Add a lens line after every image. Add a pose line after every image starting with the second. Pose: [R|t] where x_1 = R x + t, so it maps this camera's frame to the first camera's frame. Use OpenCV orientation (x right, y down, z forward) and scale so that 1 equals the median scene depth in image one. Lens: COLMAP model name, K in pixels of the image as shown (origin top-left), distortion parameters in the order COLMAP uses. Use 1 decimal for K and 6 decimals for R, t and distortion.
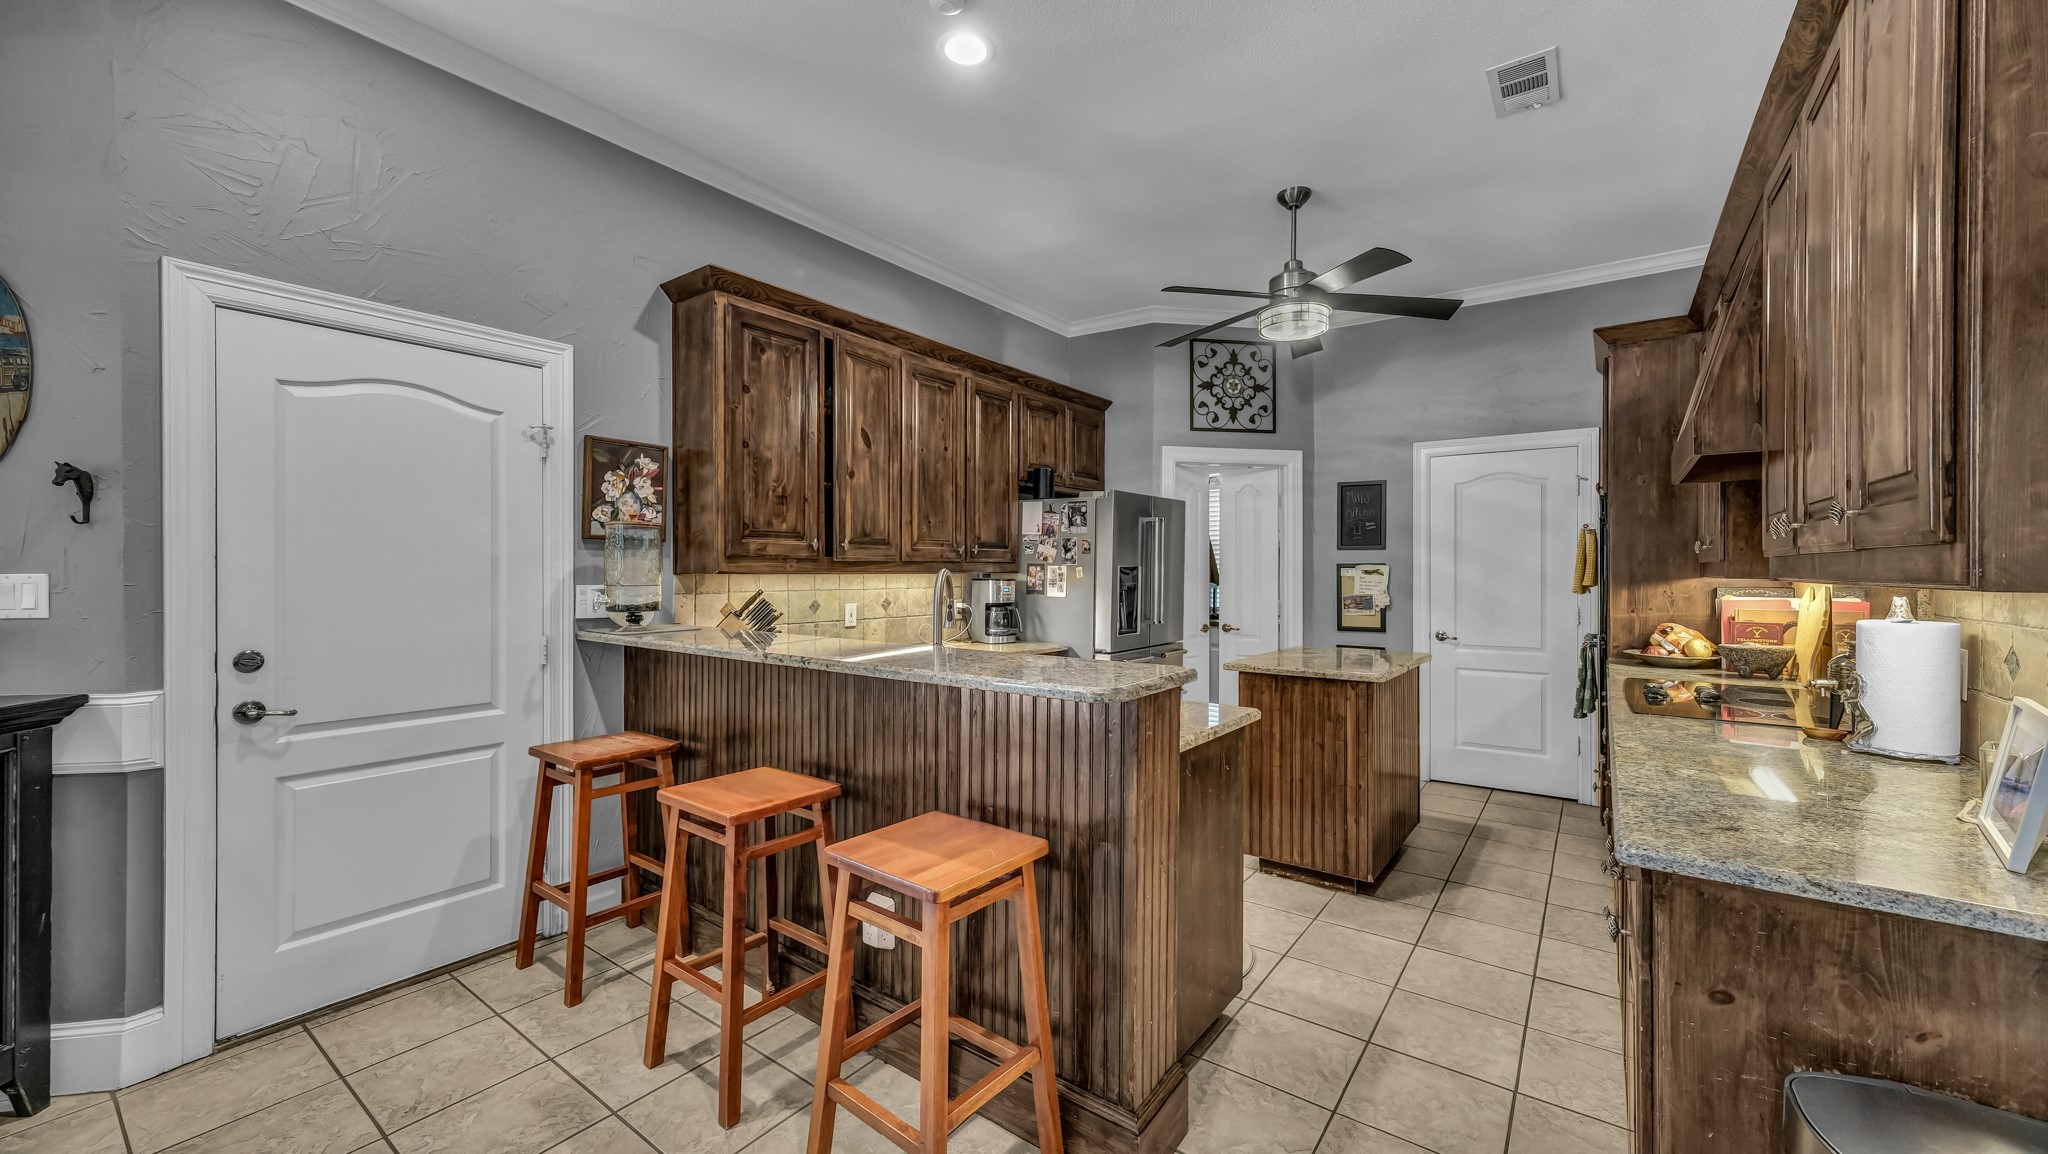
lens RADIAL K [[780.2, 0, 1020.4], [0, 780.2, 573.4], [0, 0, 1]] dist [0.000210, 0.000214]
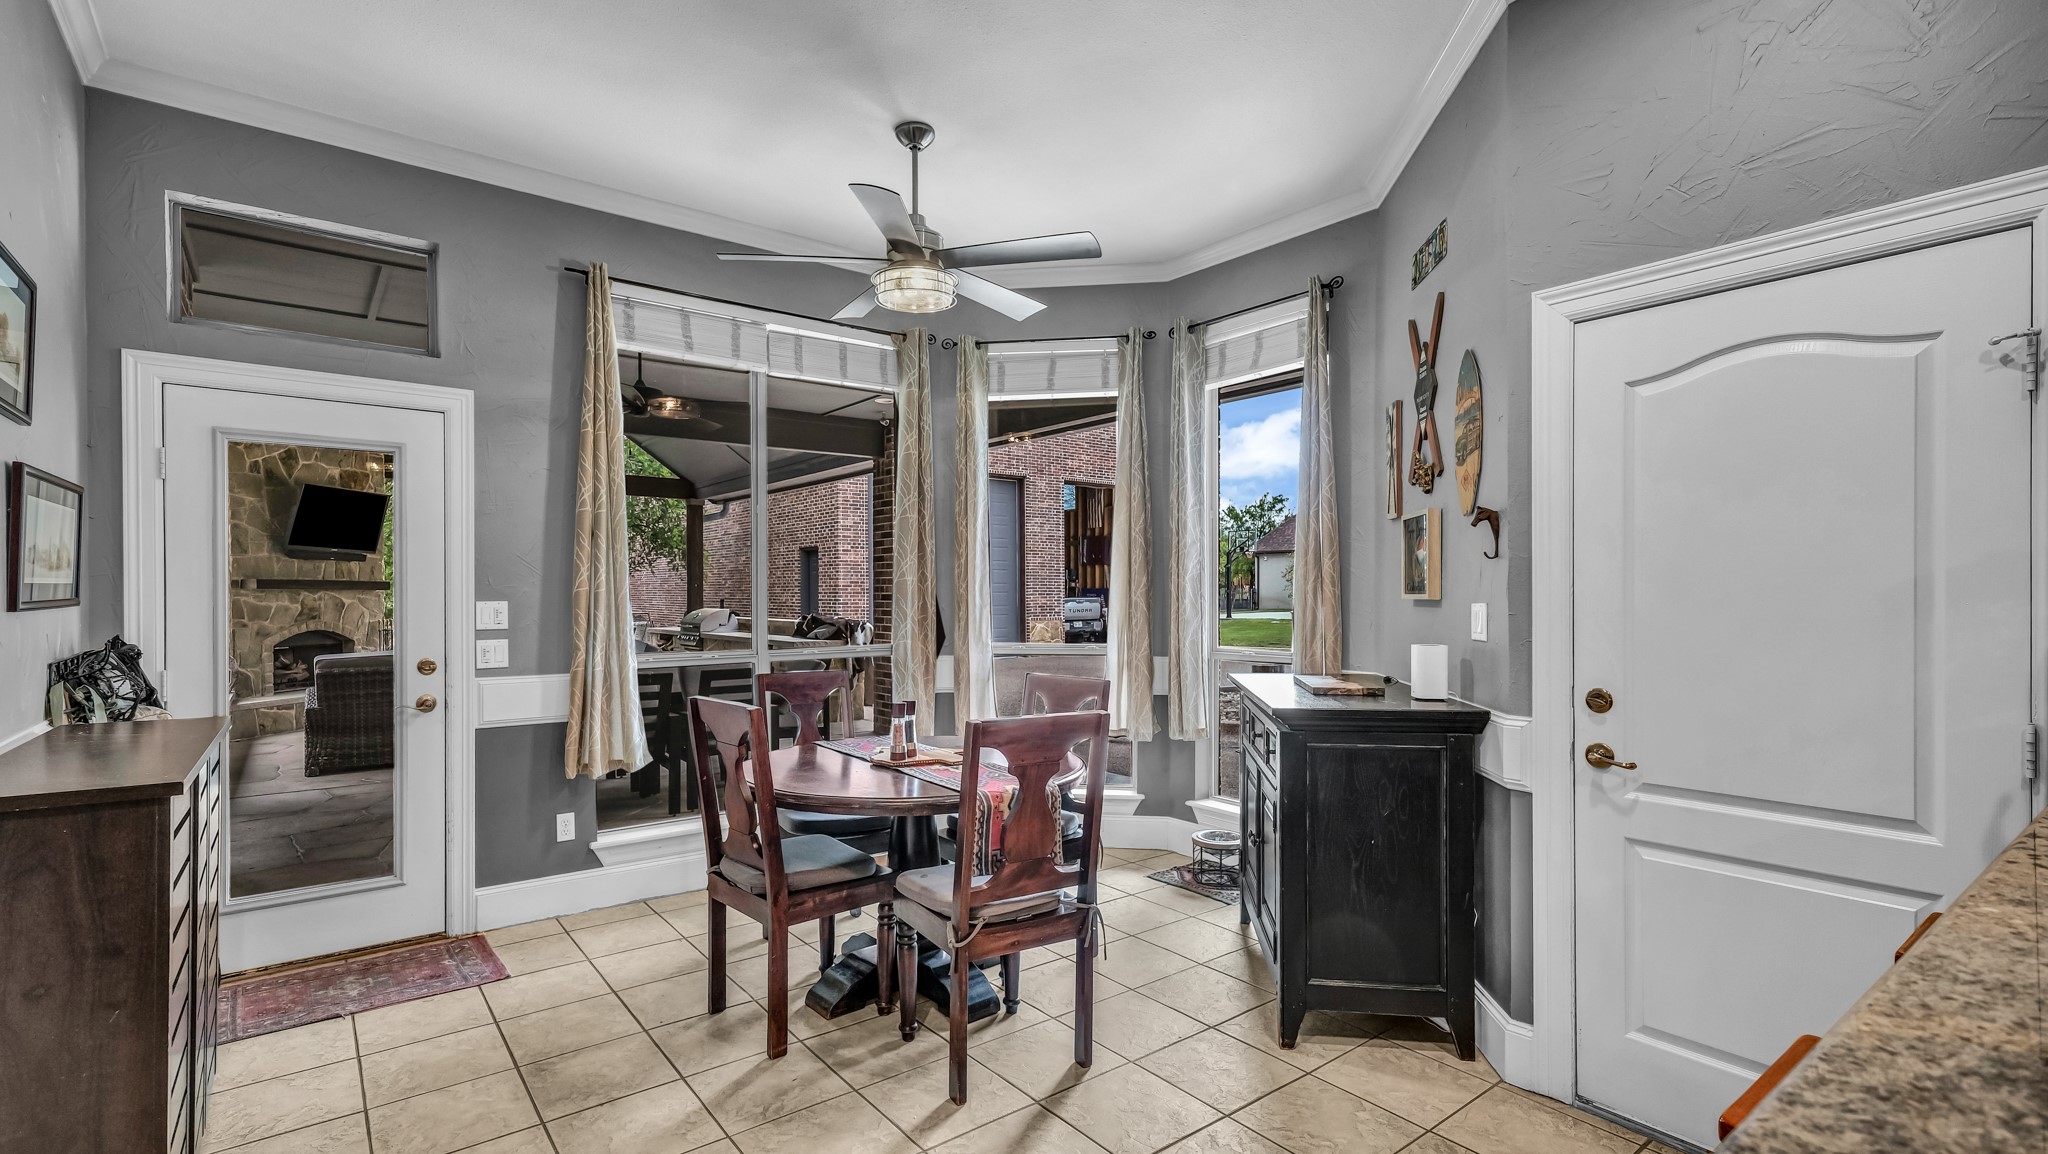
lens RADIAL K [[932.1, 0, 1018.4], [0, 932.1, 602.1], [0, 0, 1]] dist [0.011677, 0.000074]
pose [[-0.268727, 0.005221, -0.963202, 0.119944], [-0.005160, 0.999963, 0.006859, -0.002963], [0.963203, 0.006813, -0.268690, 0.305845]]
